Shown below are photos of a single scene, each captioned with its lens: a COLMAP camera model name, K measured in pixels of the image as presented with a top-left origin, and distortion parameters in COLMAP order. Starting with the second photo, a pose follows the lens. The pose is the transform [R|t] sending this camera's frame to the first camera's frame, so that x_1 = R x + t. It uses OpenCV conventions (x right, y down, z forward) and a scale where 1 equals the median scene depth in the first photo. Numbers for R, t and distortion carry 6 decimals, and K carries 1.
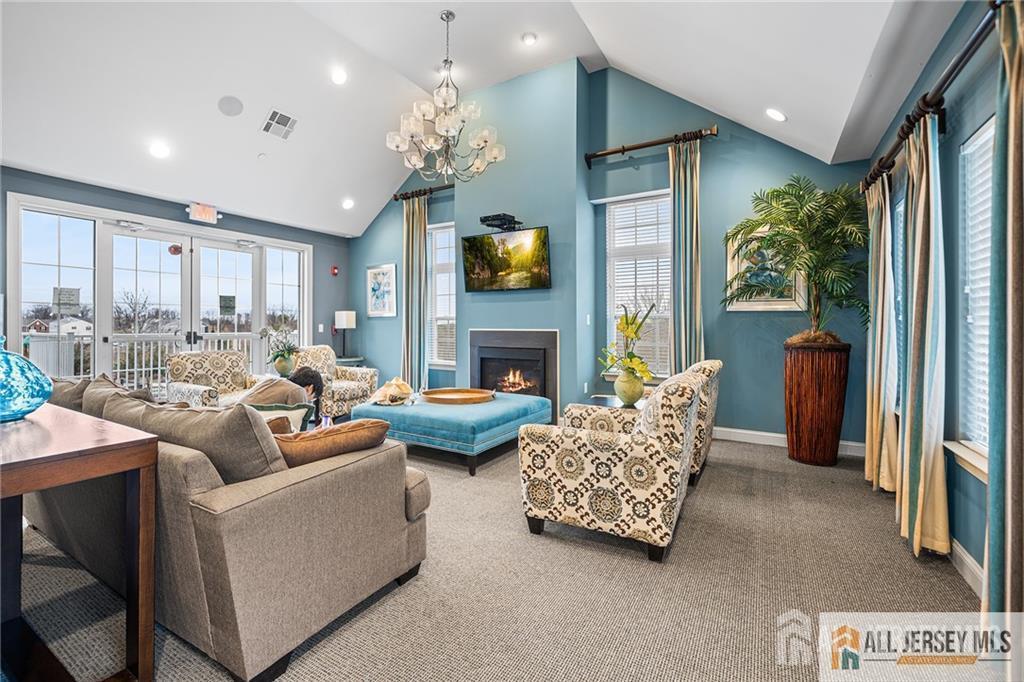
lens RADIAL K [[415.4, 0, 509.9], [0, 415.4, 326.4], [0, 0, 1]] dist [0.001382, 0.000103]
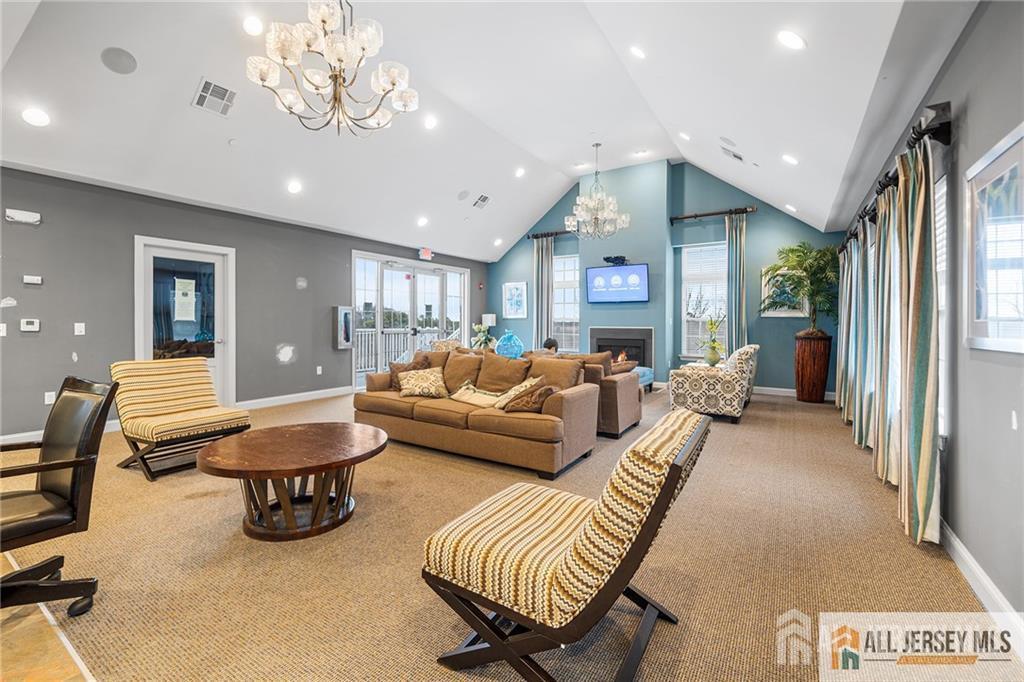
lens RADIAL K [[415.3, 0, 512.7], [0, 415.3, 327.5], [0, 0, 1]] dist [-0.000473, -0.000014]
pose [[0.999133, 0.003180, -0.041507, -0.381385], [-0.002754, 0.999943, 0.010298, -0.007635], [0.041537, -0.010175, 0.999085, -0.665073]]
